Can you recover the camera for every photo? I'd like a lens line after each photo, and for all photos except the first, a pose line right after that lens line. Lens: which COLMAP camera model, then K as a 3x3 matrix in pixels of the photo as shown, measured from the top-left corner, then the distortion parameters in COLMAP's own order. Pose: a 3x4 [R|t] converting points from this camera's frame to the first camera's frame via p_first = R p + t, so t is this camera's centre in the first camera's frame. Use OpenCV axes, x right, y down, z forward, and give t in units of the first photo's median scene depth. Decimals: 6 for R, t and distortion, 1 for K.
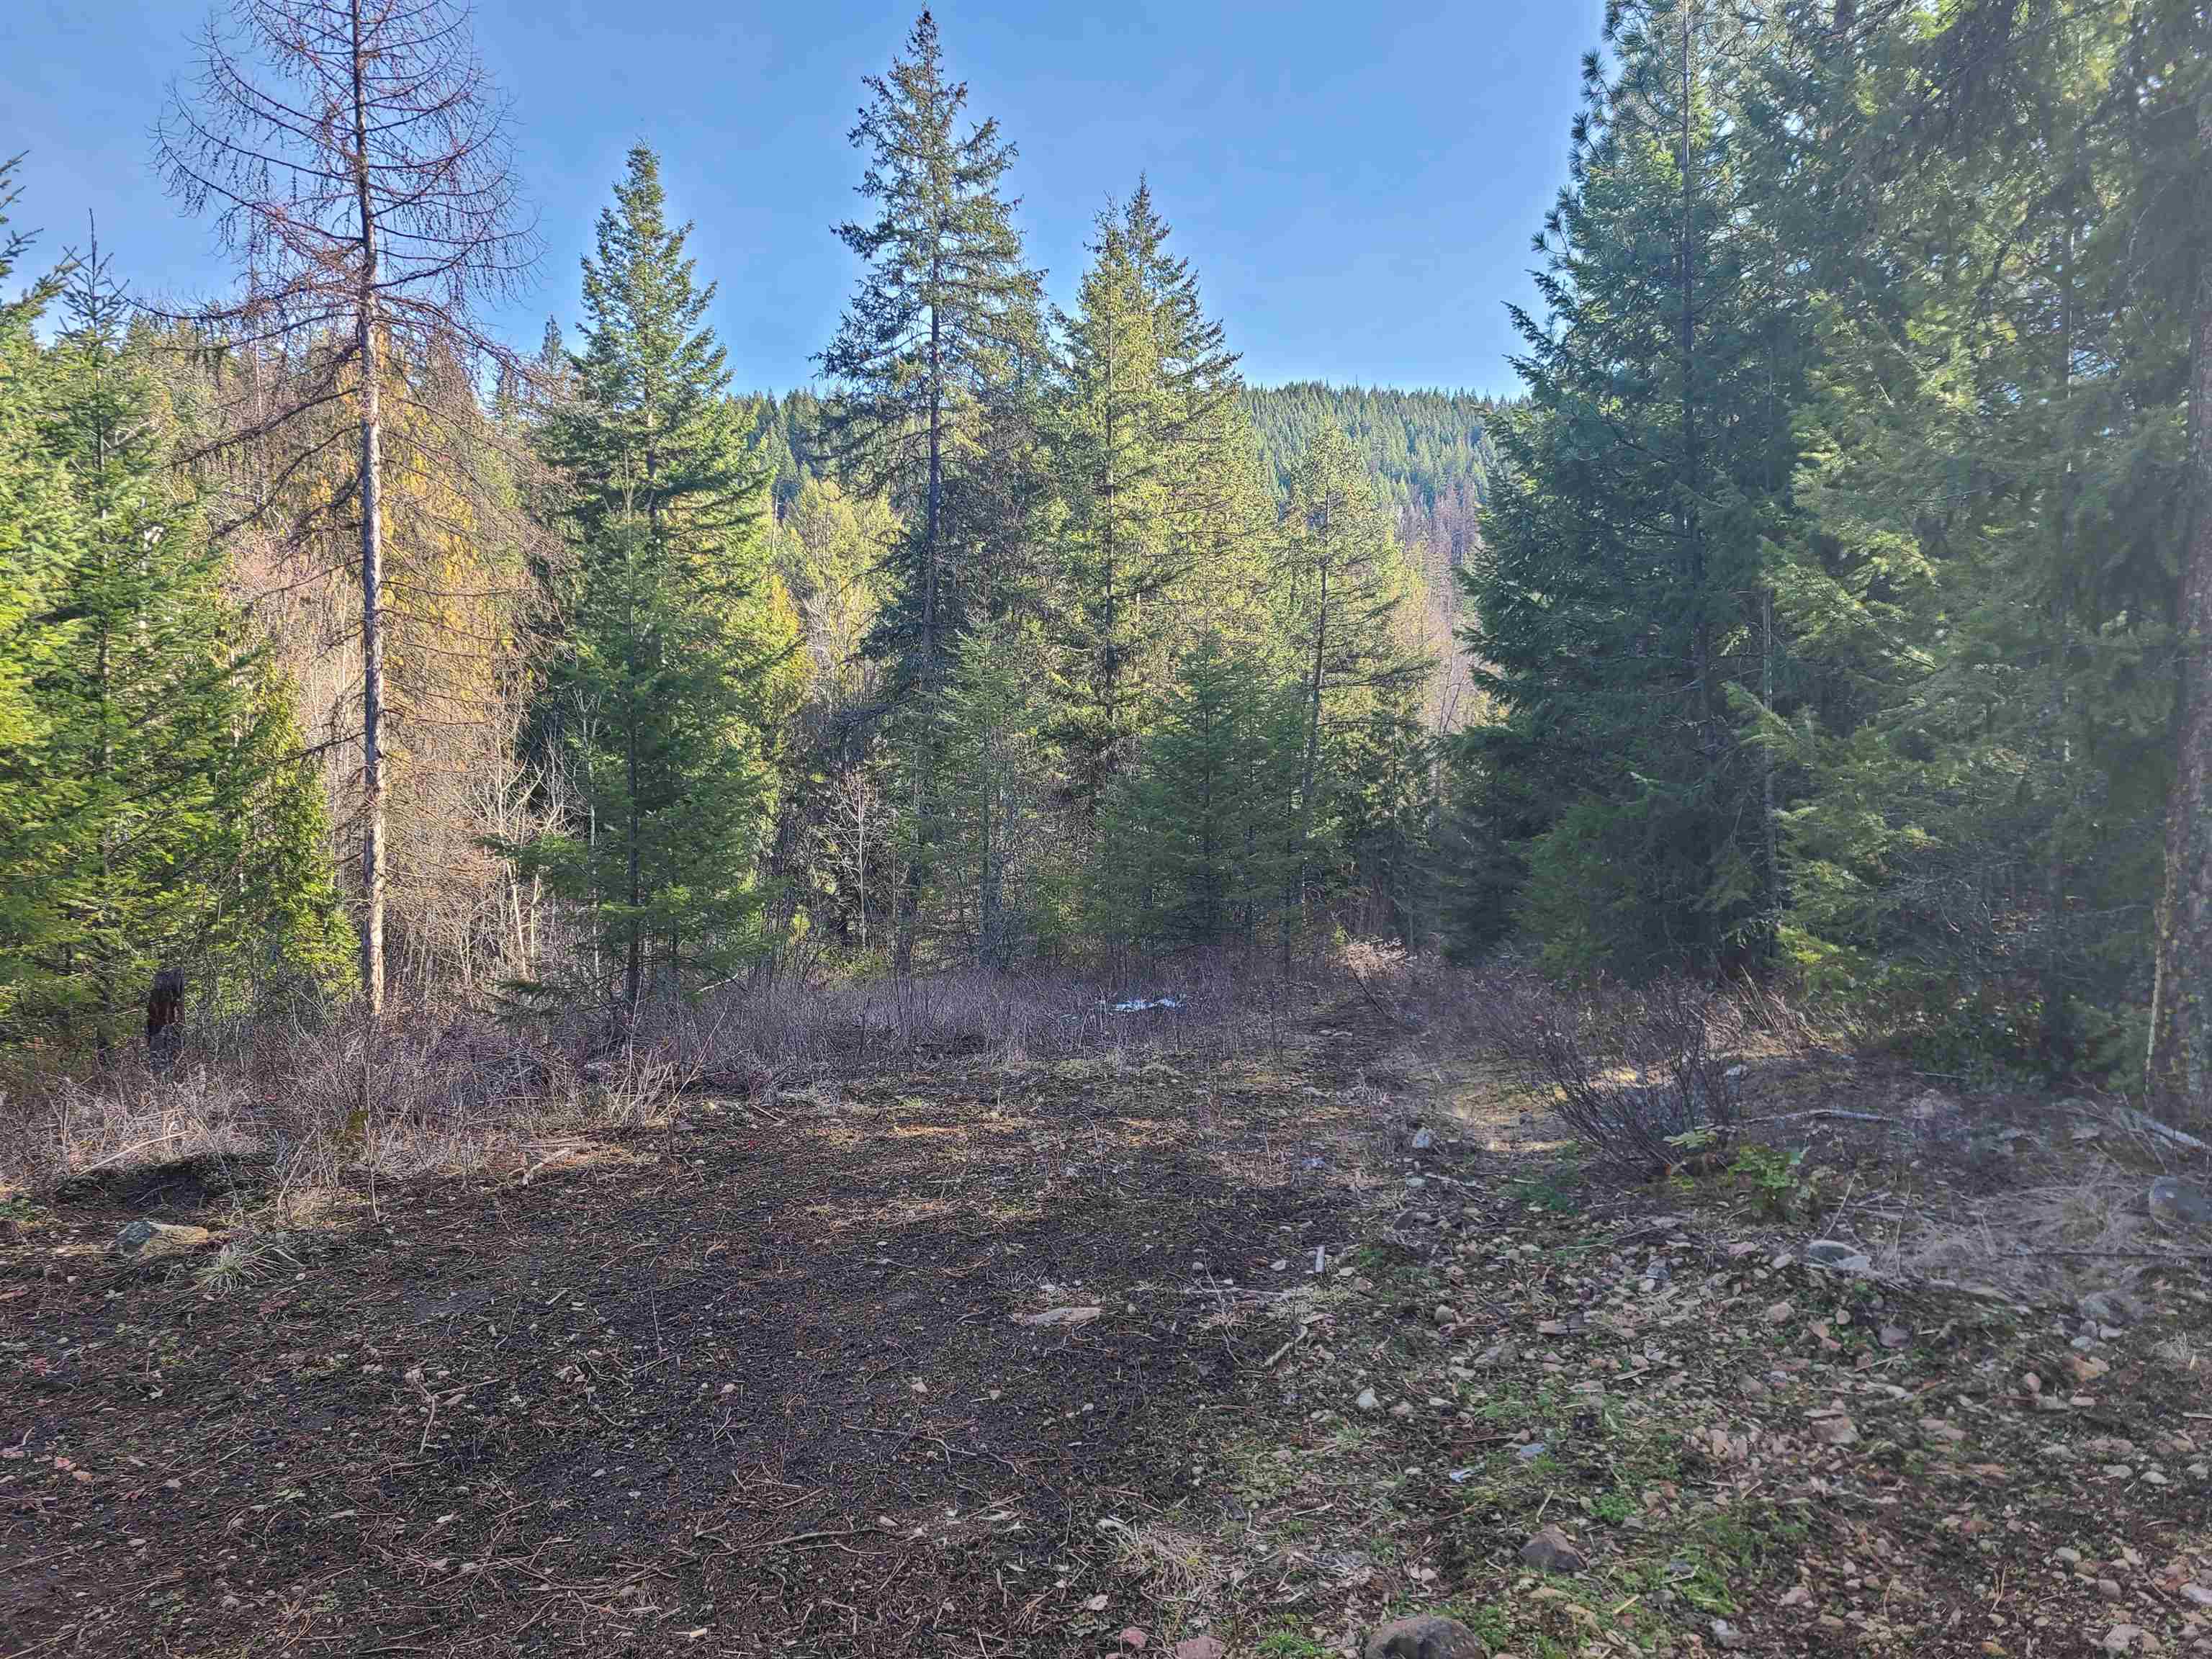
lens RADIAL K [[1622.3, 0, 1106.0], [0, 1622.3, 829.5], [0, 0, 1]] dist [0.008914, 0.001930]
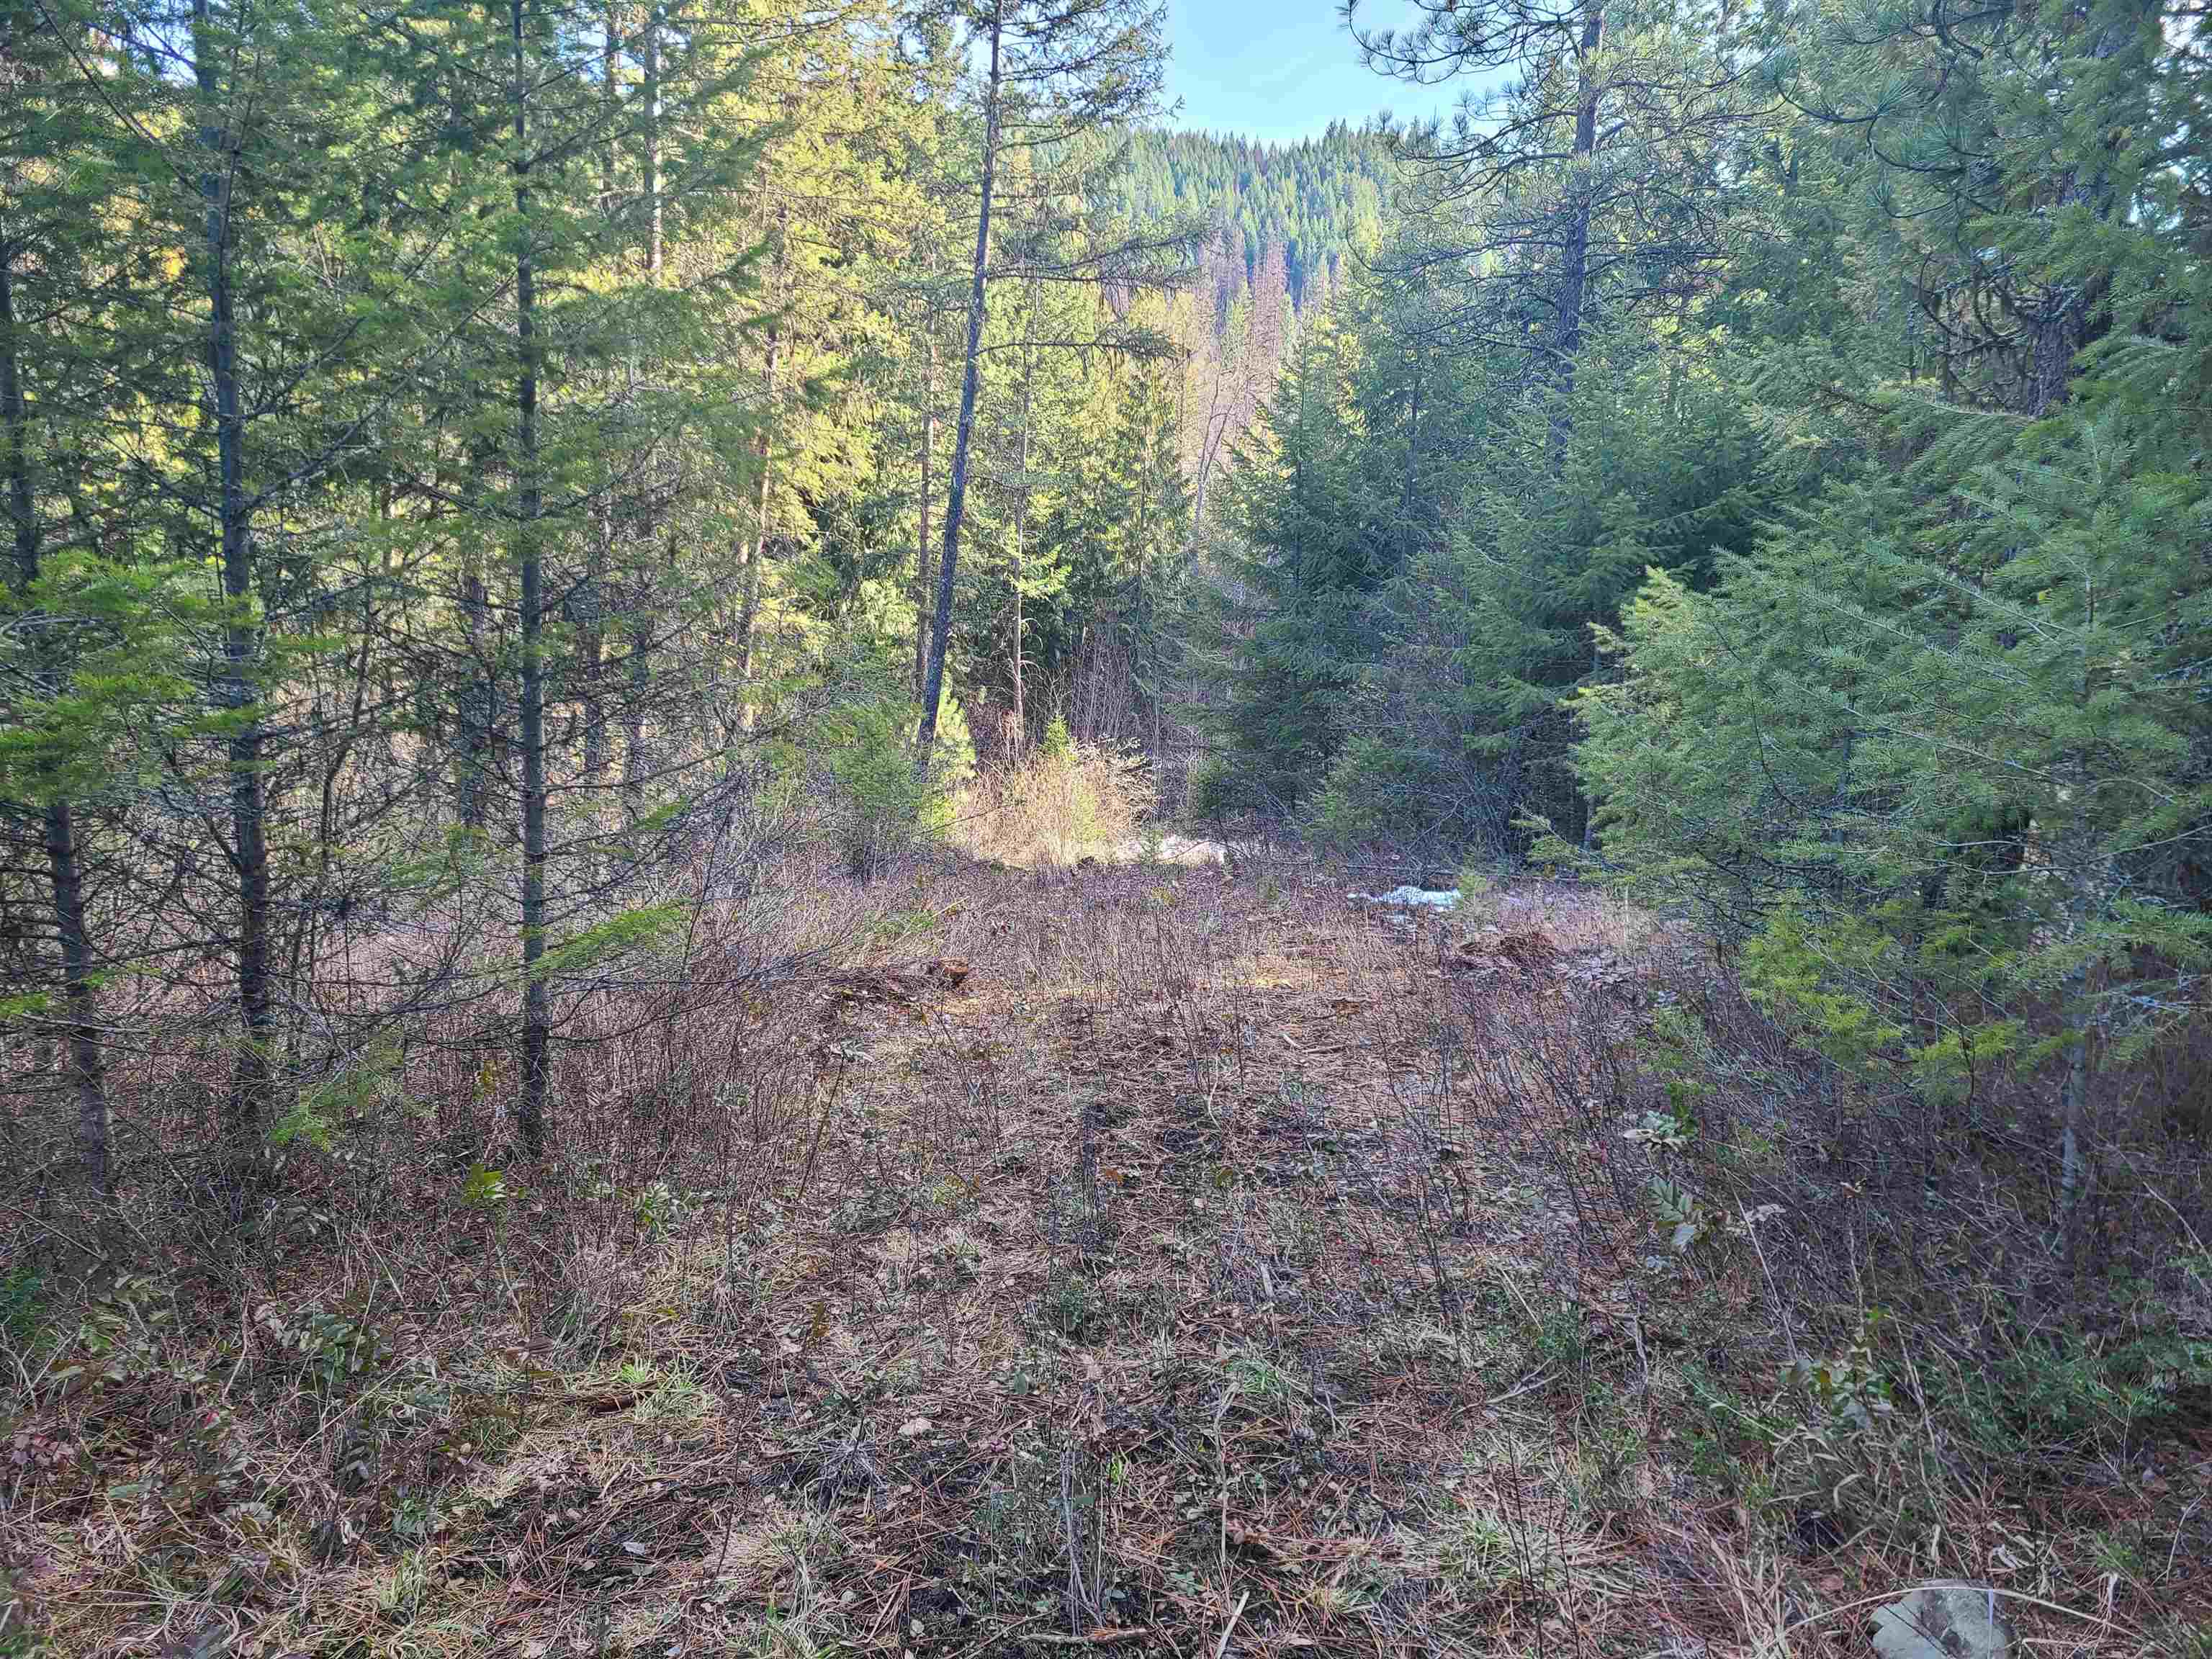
lens RADIAL K [[1622.3, 0, 1106.0], [0, 1622.3, 829.5], [0, 0, 1]] dist [0.008914, 0.001930]
pose [[0.988603, 0.003140, 0.150515, 0.044670], [-0.024642, 0.989674, 0.141204, 0.005535], [-0.148517, -0.143304, 0.978472, 0.225345]]
